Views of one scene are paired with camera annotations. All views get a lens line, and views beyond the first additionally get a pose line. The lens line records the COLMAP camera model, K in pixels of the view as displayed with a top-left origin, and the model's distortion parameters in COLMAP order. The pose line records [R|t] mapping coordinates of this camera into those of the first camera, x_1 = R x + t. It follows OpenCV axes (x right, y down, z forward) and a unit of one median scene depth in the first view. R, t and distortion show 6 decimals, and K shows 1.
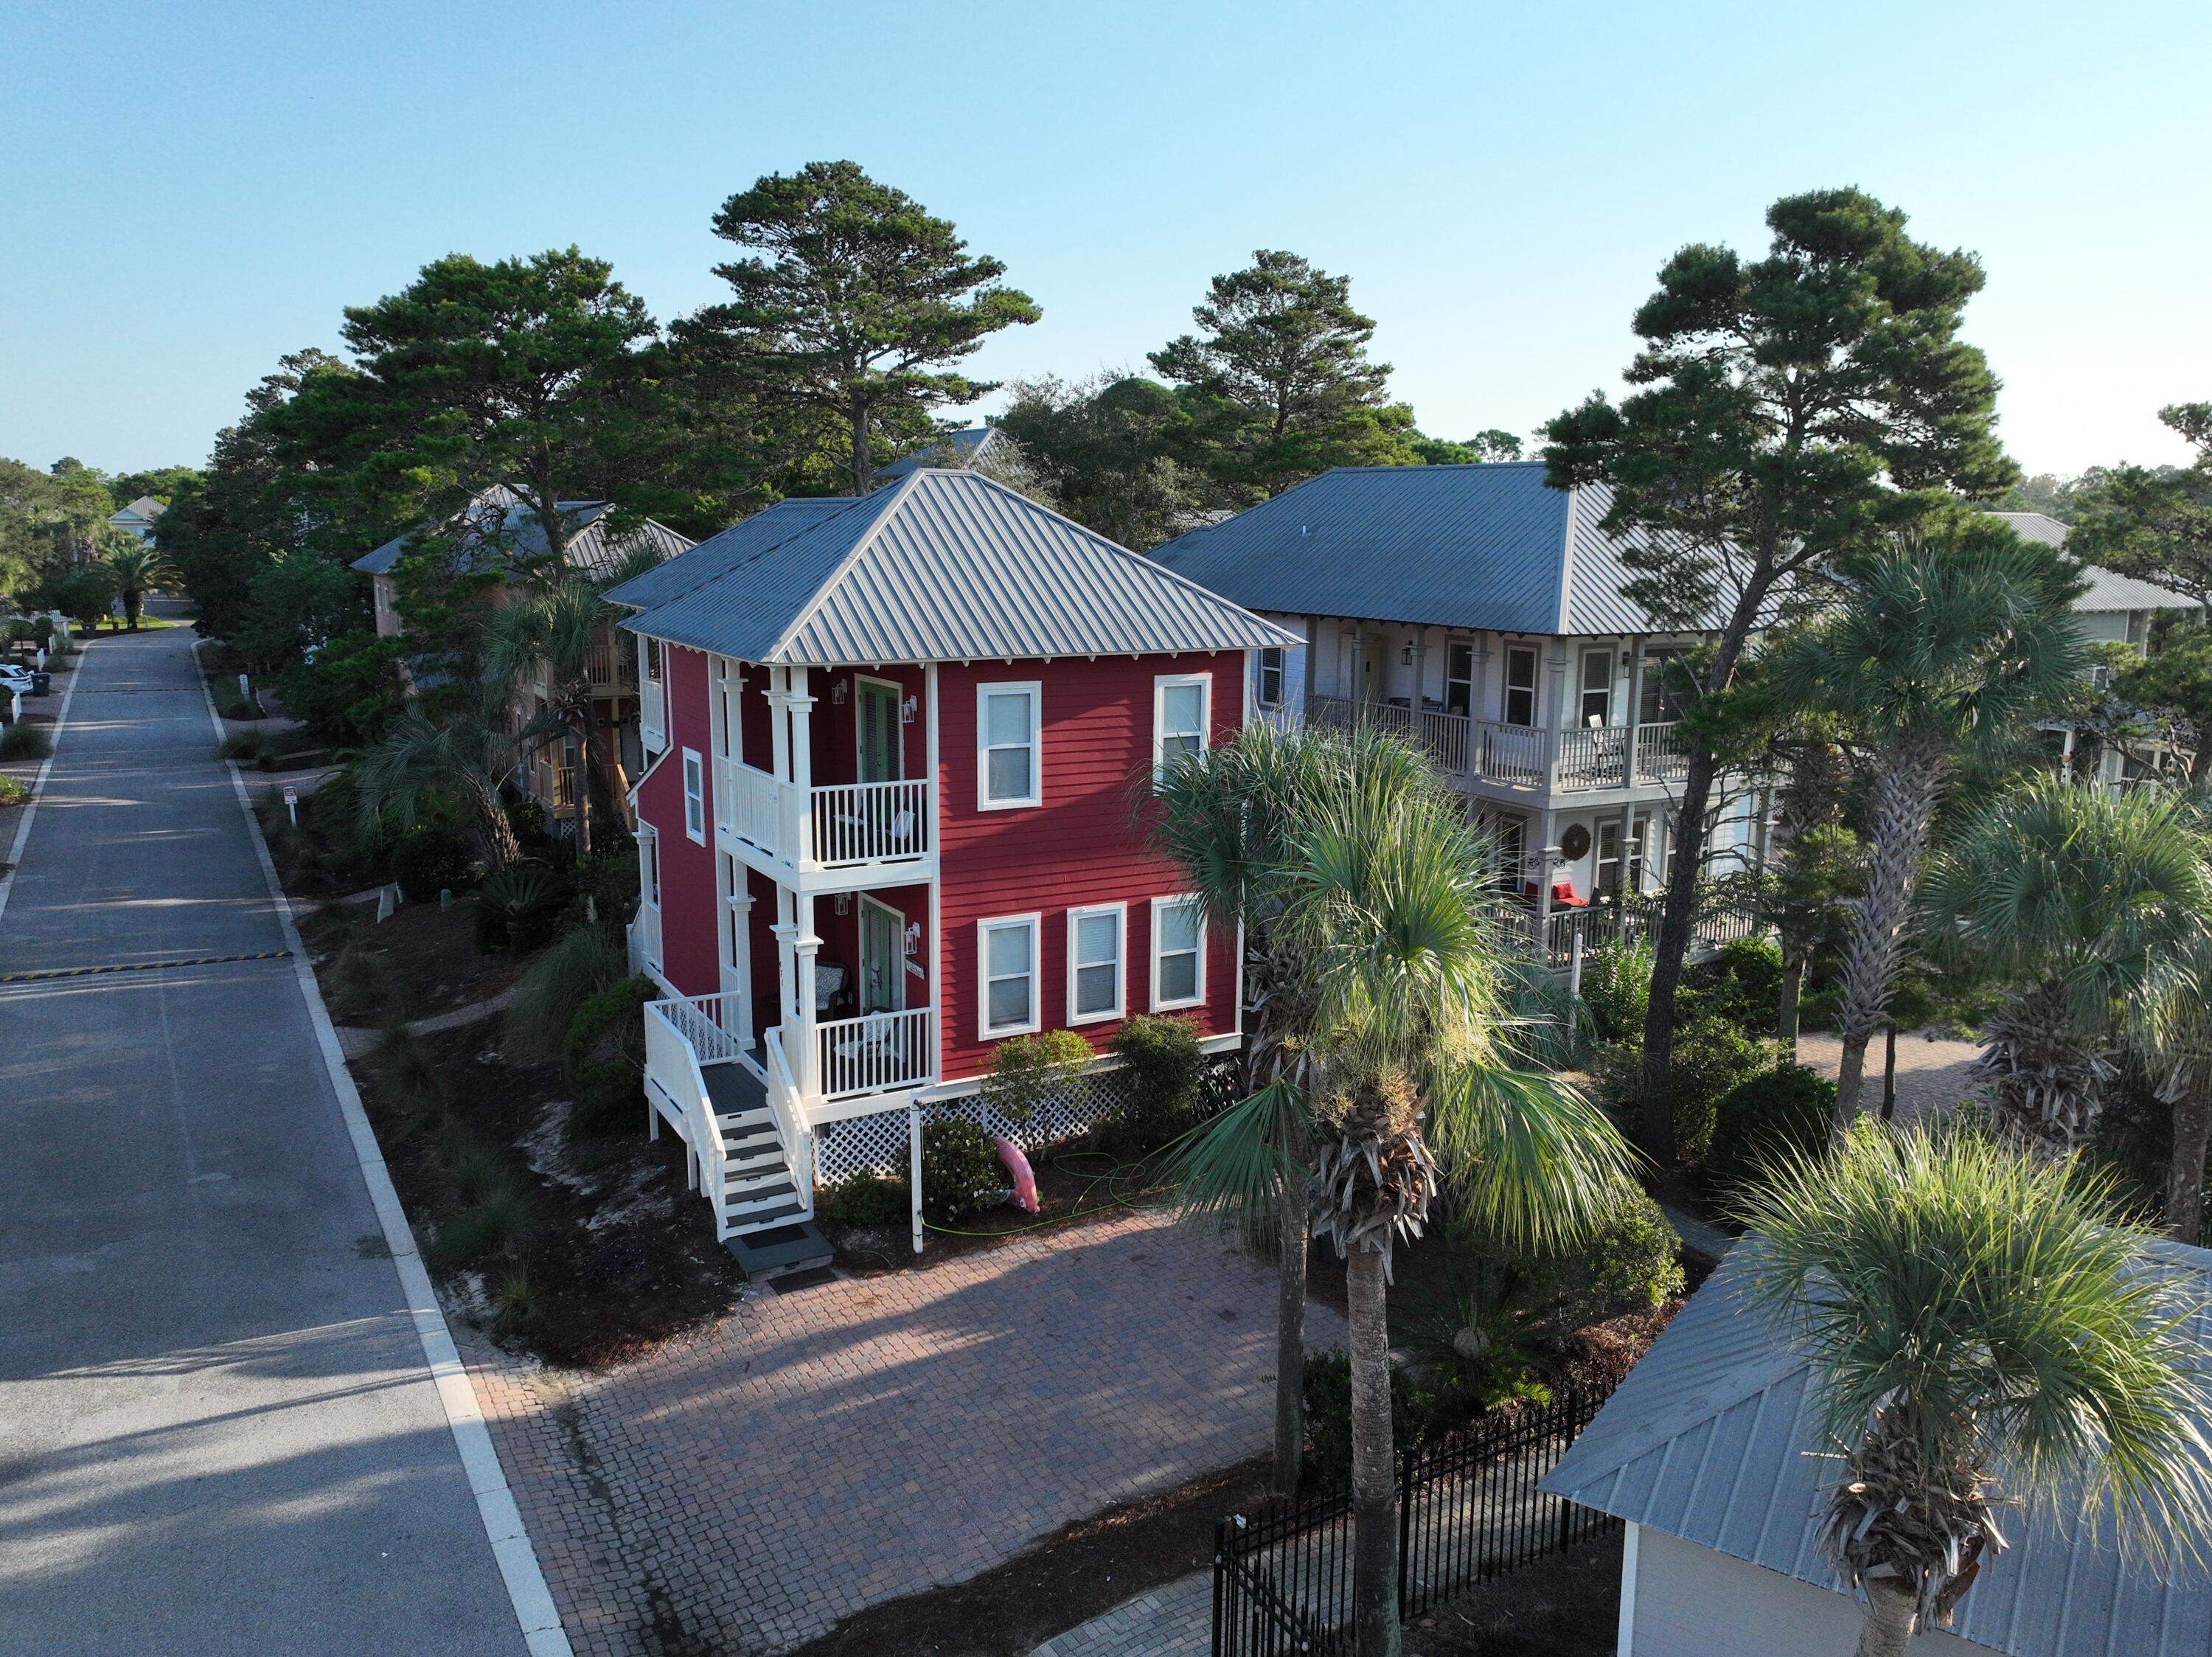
lens RADIAL K [[1660.0, 0, 1150.5], [0, 1660.0, 829.1], [0, 0, 1]] dist [0.001215, 0.002381]
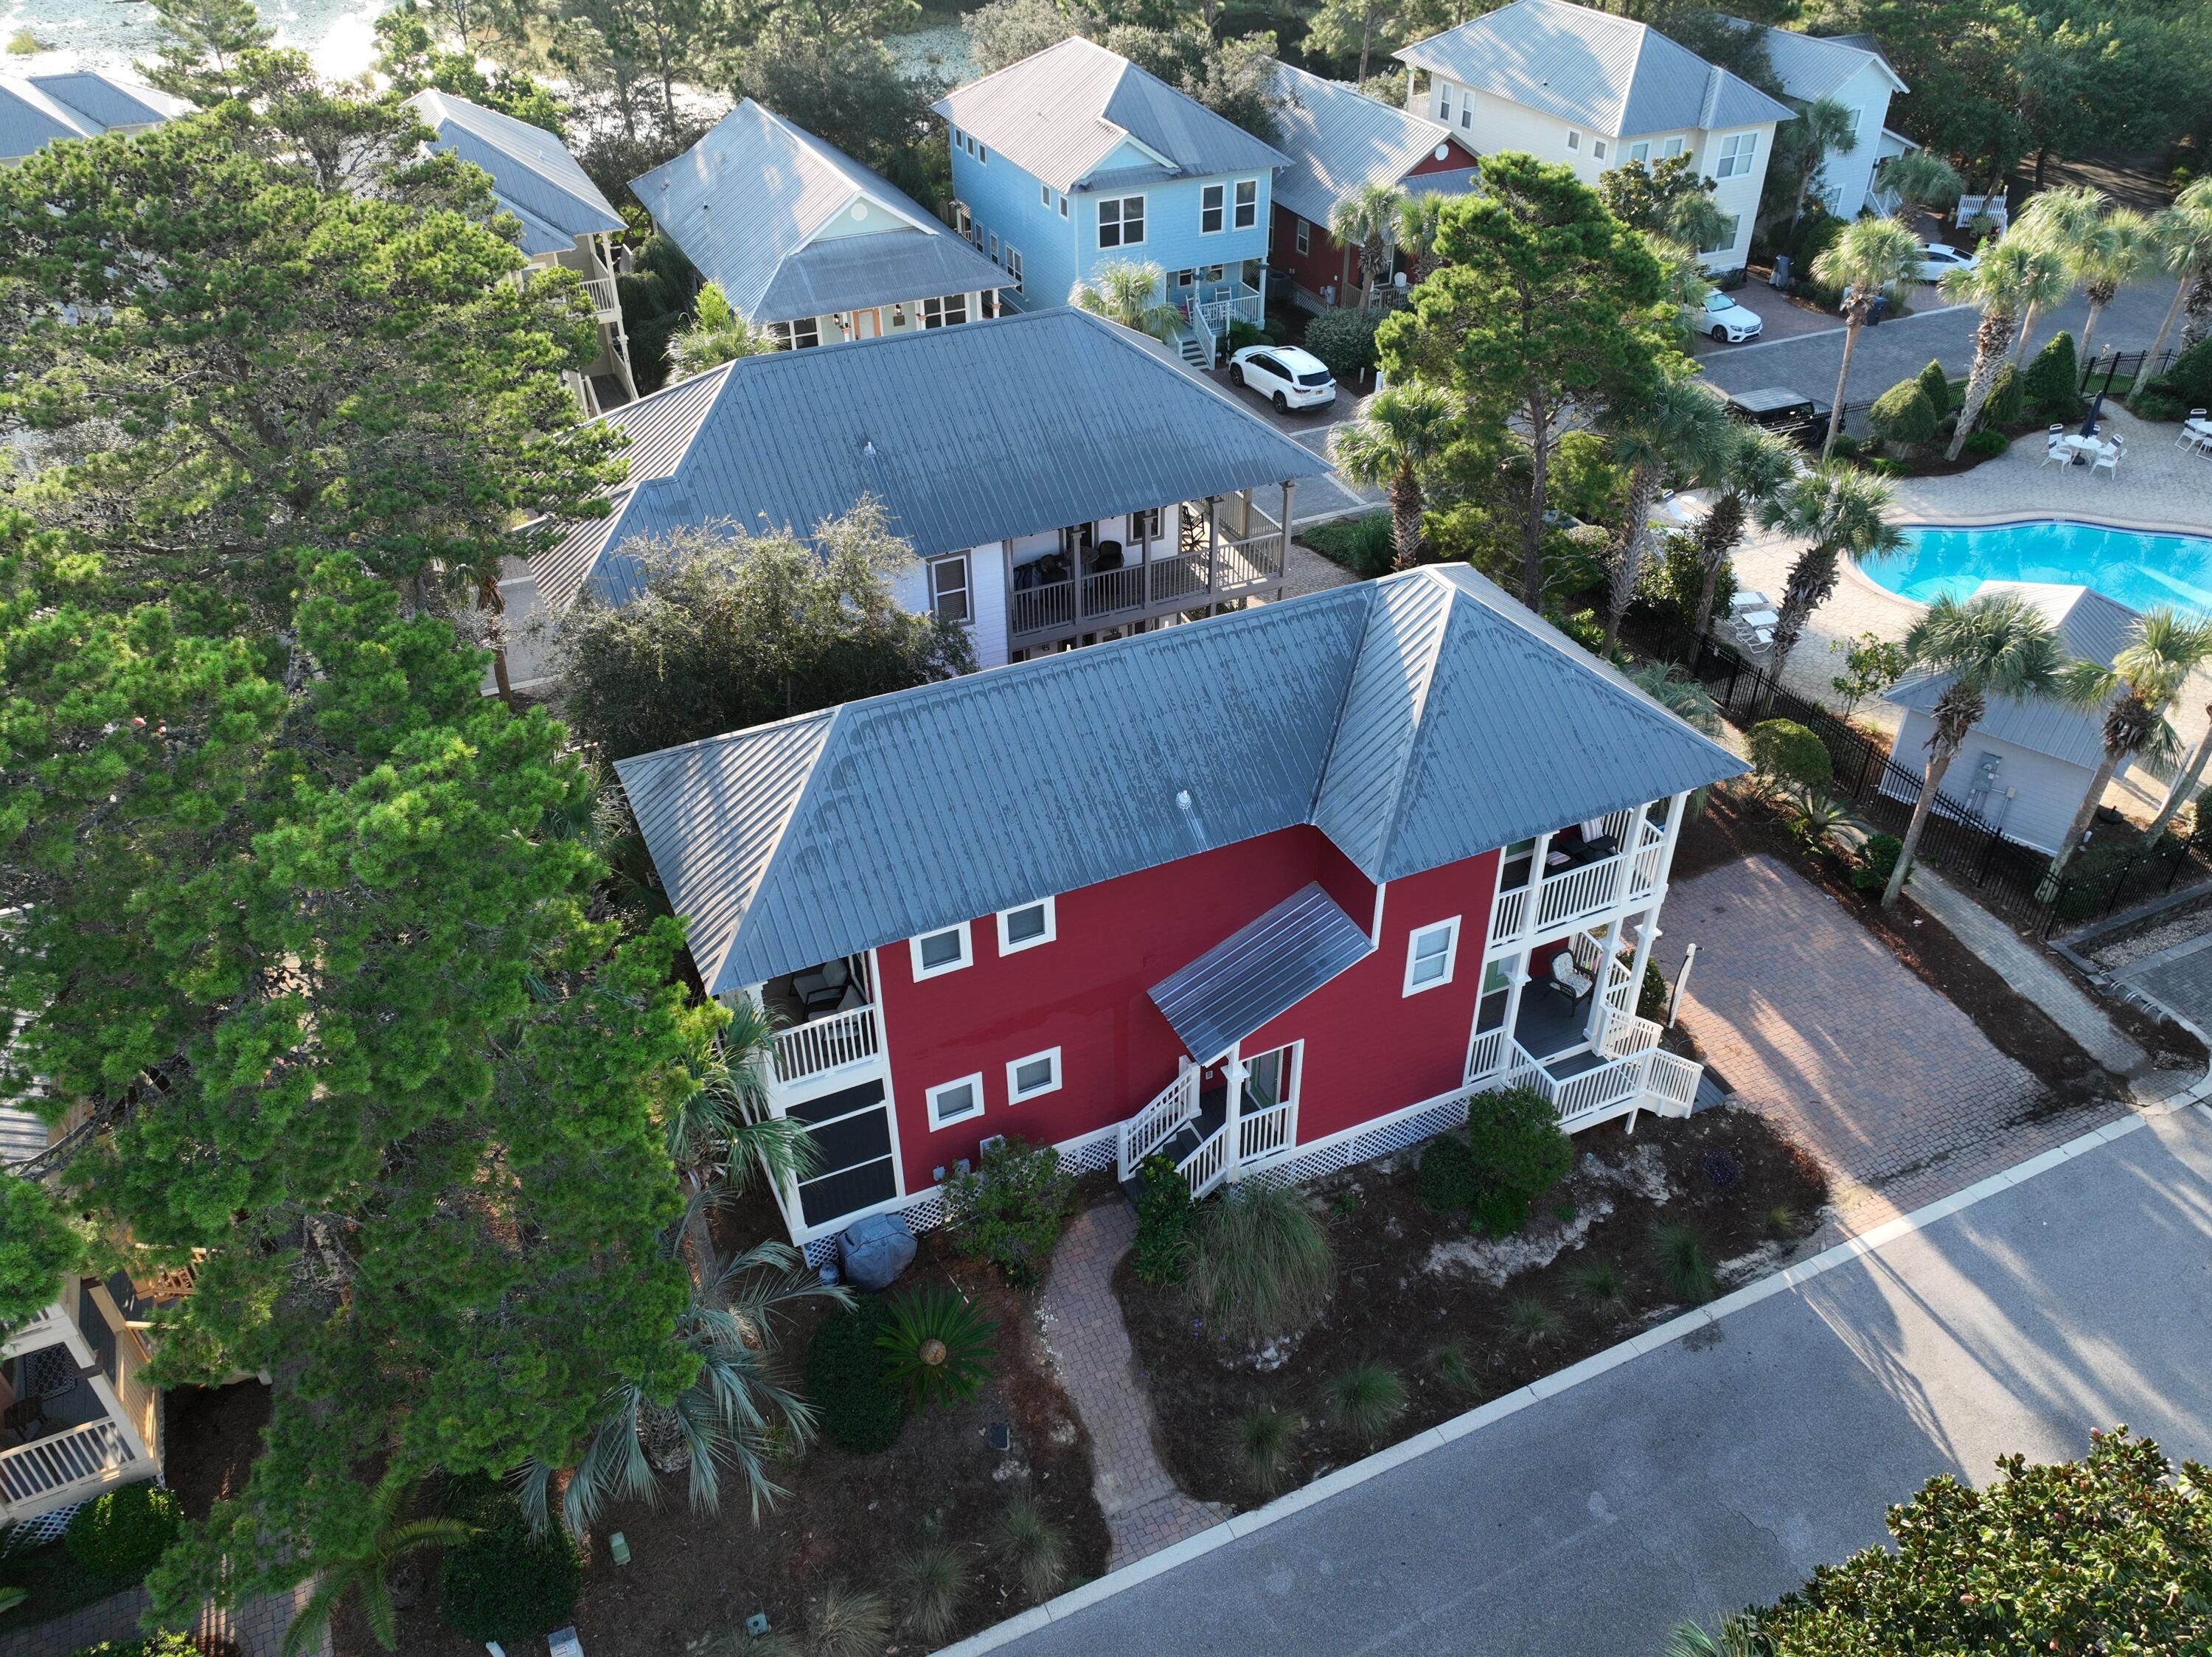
lens RADIAL K [[1682.9, 0, 1106.0], [0, 1682.9, 828.5], [0, 0, 1]] dist [0.004025, 0.000617]
pose [[0.098410, -0.603823, 0.791020, -1.221968], [0.186098, 0.792023, 0.581436, -0.833891], [-0.977590, 0.089988, 0.190313, 1.104210]]
